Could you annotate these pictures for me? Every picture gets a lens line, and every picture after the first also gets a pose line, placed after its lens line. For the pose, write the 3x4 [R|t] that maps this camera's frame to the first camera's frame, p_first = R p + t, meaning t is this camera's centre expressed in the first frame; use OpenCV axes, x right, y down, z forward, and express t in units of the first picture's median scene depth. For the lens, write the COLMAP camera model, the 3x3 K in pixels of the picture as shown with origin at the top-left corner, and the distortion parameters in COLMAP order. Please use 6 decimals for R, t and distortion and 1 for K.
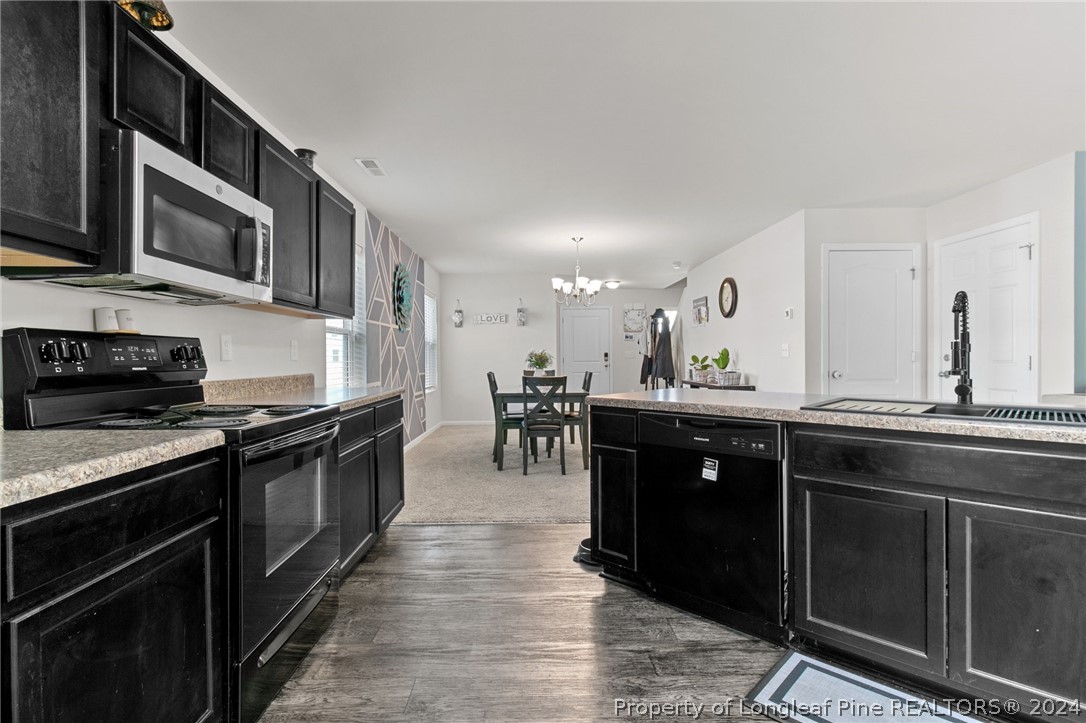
lens RADIAL K [[501.8, 0, 544.0], [0, 501.8, 363.6], [0, 0, 1]] dist [0.004873, -0.000095]
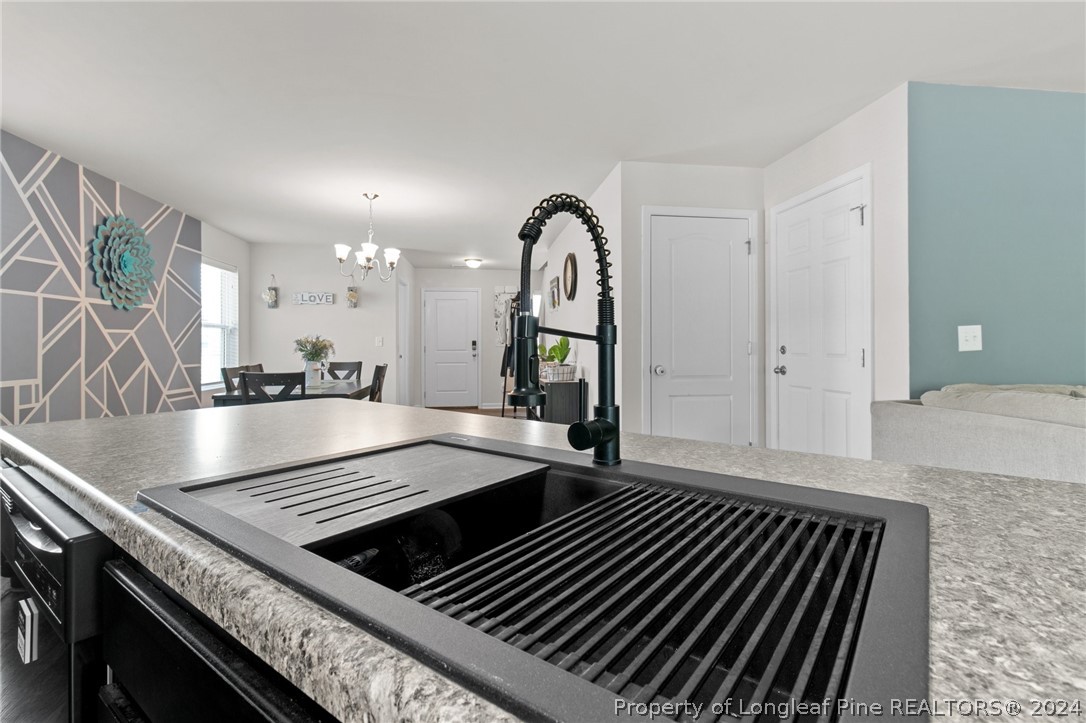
lens RADIAL K [[501.8, 0, 547.8], [0, 501.8, 345.7], [0, 0, 1]] dist [0.004873, -0.000095]
pose [[0.990493, 0.007098, 0.137381, 0.242207], [-0.005412, 0.999905, -0.012642, -0.004921], [-0.137458, 0.011778, 0.990438, 0.191900]]
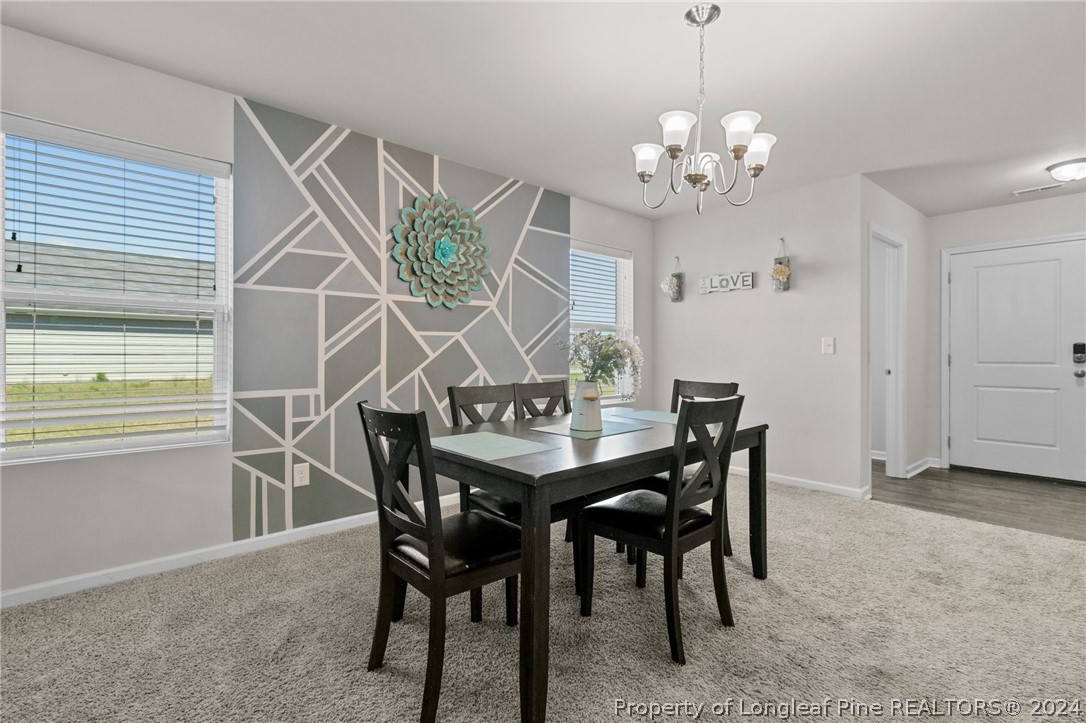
lens RADIAL K [[501.8, 0, 538.2], [0, 501.8, 353.2], [0, 0, 1]] dist [0.004873, -0.000095]
pose [[0.657295, 0.011530, -0.753545, 0.266062], [-0.018022, 0.999838, -0.000421, -0.010365], [0.753418, 0.013857, 0.657396, 0.712742]]
